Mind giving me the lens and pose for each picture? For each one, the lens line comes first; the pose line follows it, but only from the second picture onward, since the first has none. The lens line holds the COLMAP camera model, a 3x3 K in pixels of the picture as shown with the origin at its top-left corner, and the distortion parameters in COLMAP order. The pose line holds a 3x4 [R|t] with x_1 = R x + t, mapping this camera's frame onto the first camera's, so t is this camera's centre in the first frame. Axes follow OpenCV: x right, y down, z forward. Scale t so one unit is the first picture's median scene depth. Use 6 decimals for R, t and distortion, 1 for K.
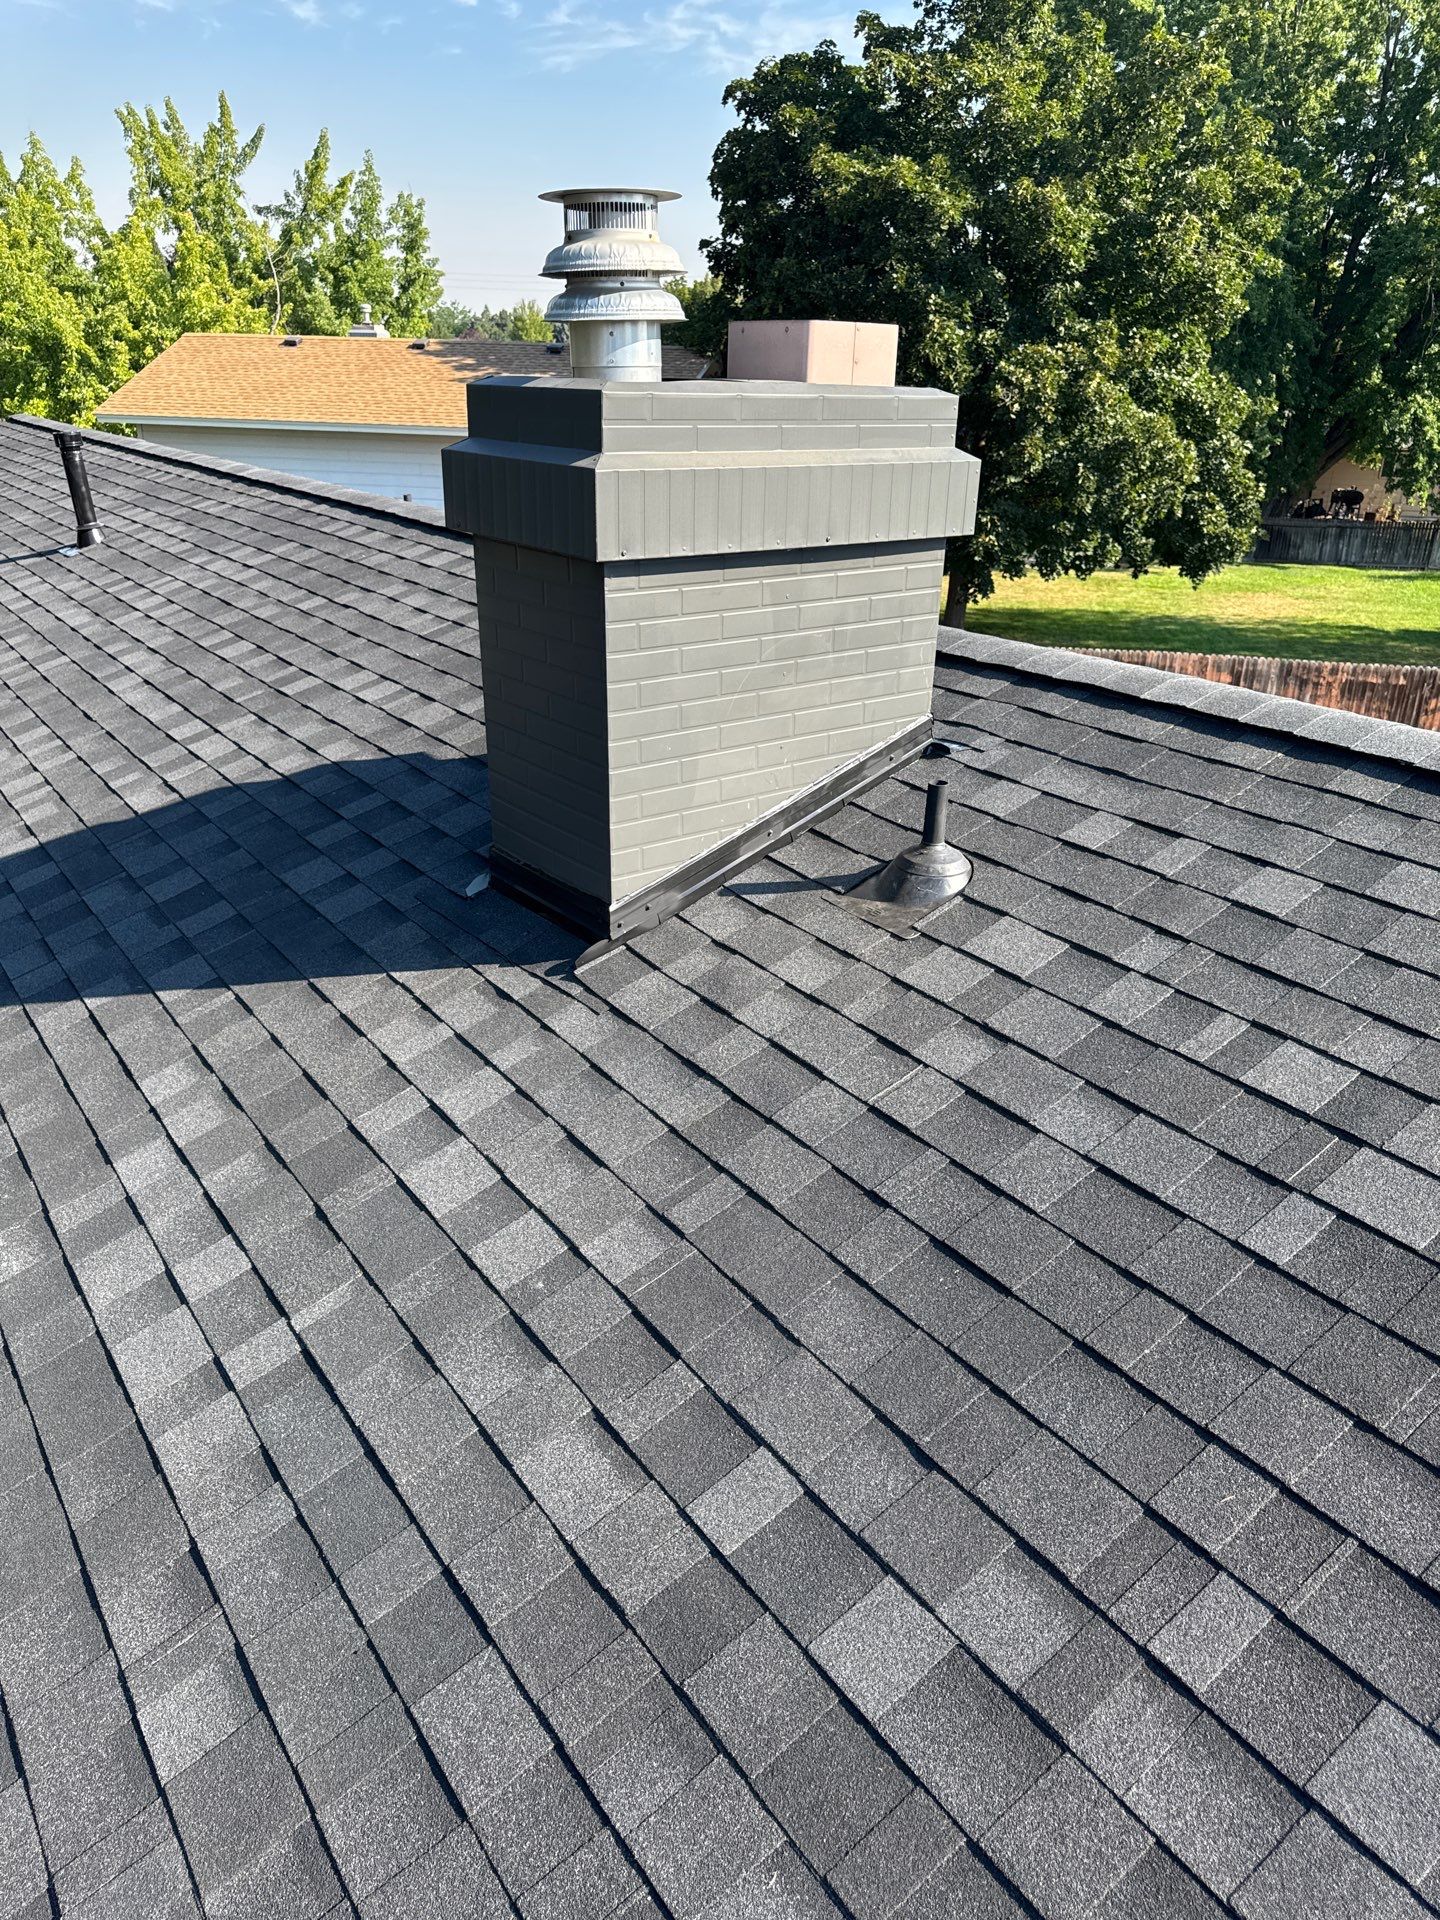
lens RADIAL K [[1366.6, 0, 724.1], [0, 1366.6, 936.4], [0, 0, 1]] dist [0.009690, 0.003498]
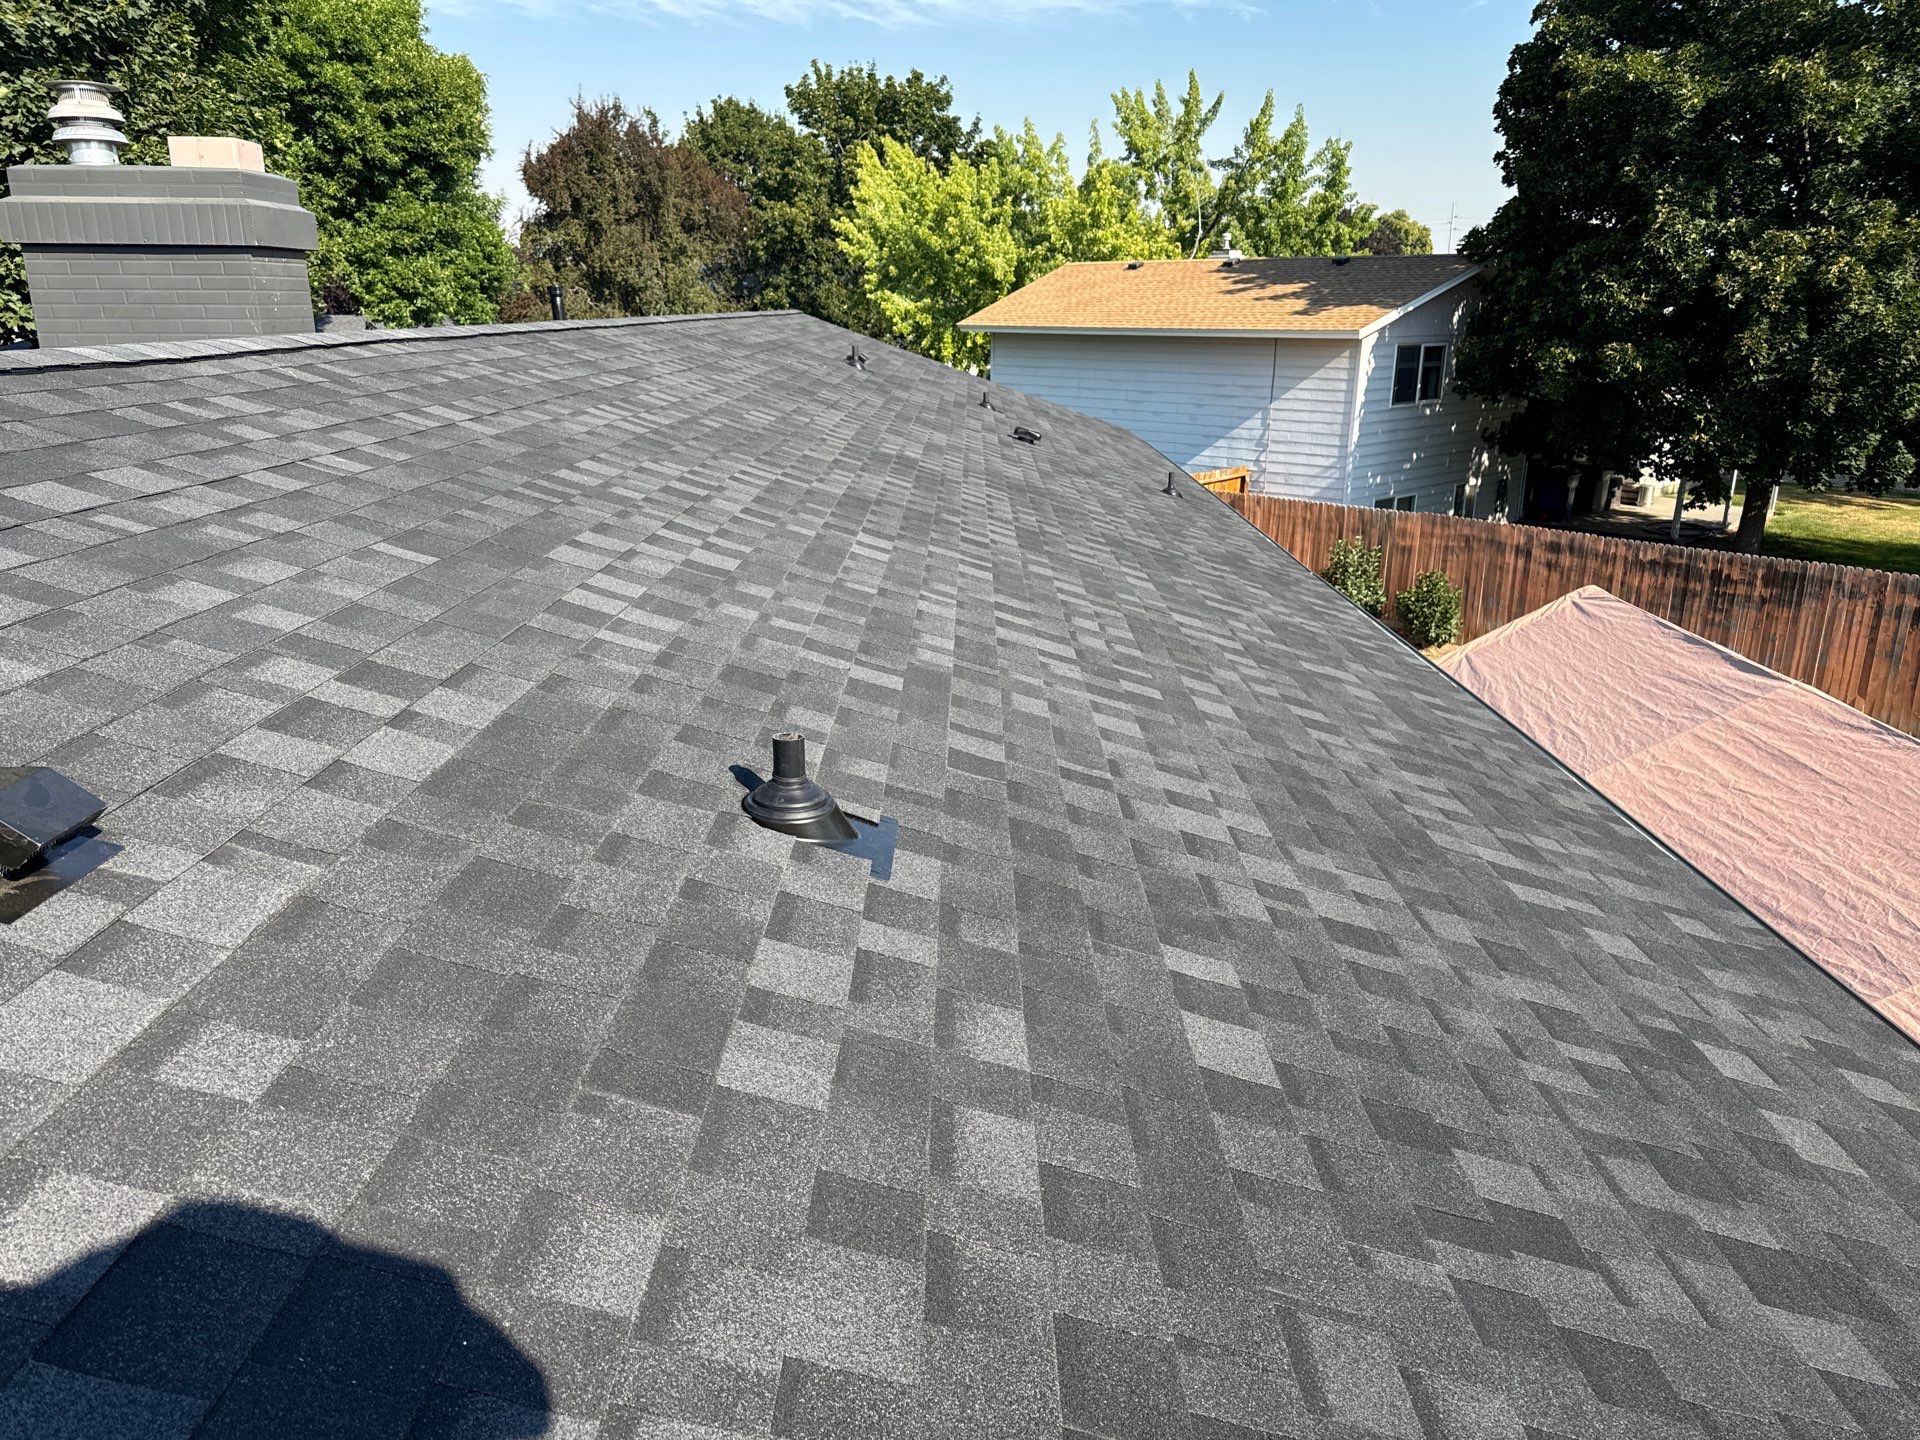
lens RADIAL K [[1367.1, 0, 964.2], [0, 1367.1, 718.1], [0, 0, 1]] dist [0.026590, -0.027284]
pose [[0.812052, 0.151422, -0.563598, 0.309743], [-0.212816, 0.976084, -0.044388, 0.031856], [0.543398, 0.155988, 0.824856, 0.009853]]
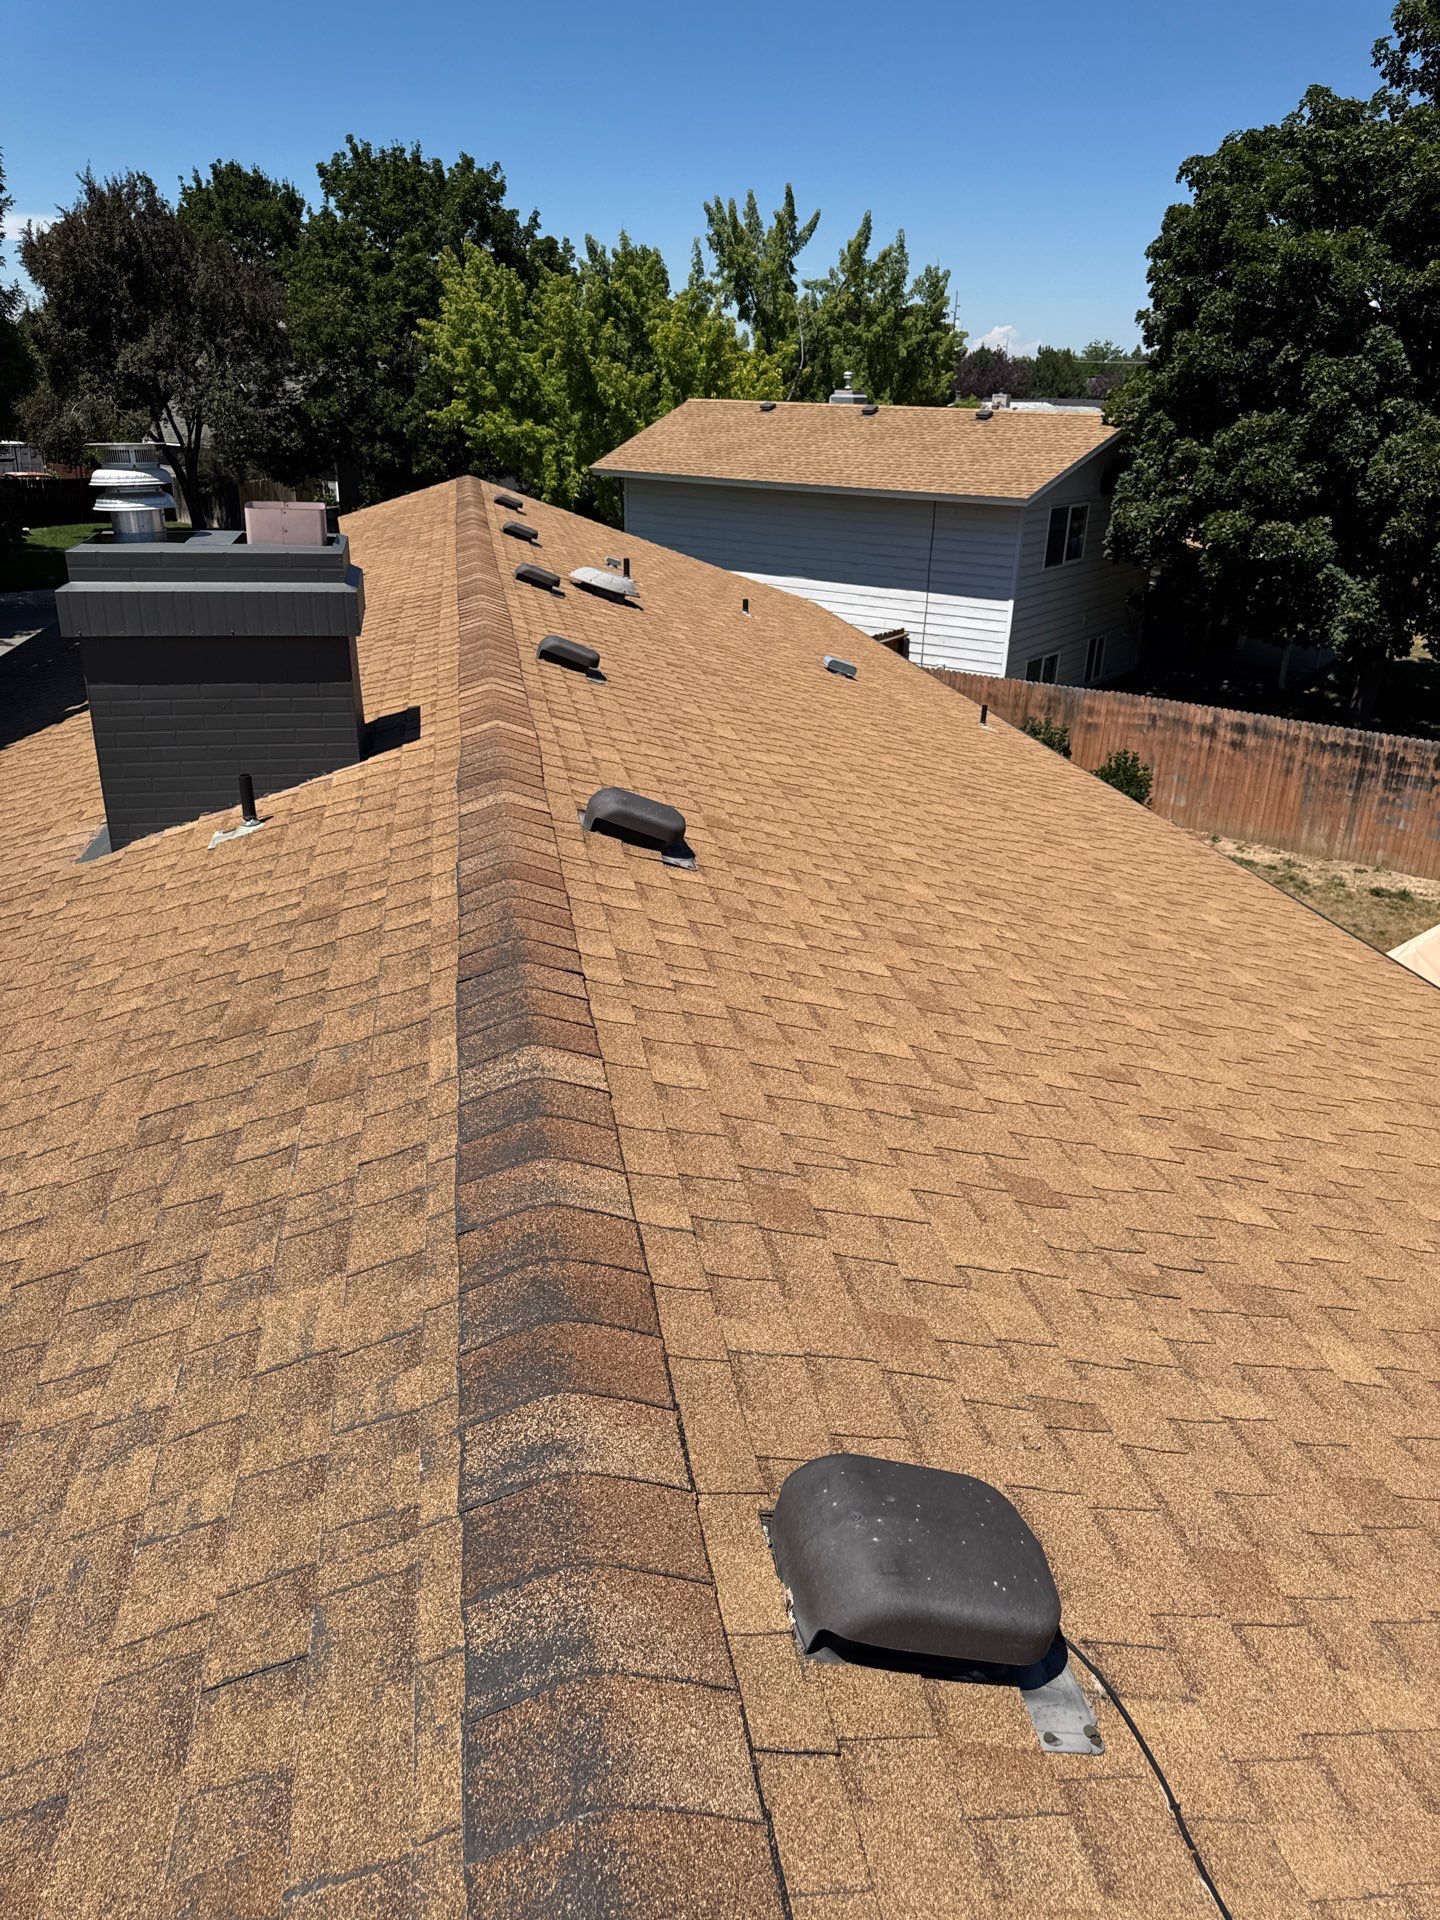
lens RADIAL K [[1364.9, 0, 737.0], [0, 1364.9, 944.2], [0, 0, 1]] dist [0.039174, -0.038142]
pose [[0.907945, 0.158908, -0.387793, 0.192373], [-0.166542, 0.985934, 0.014084, -0.002573], [0.384576, 0.051796, 0.921639, -0.049750]]
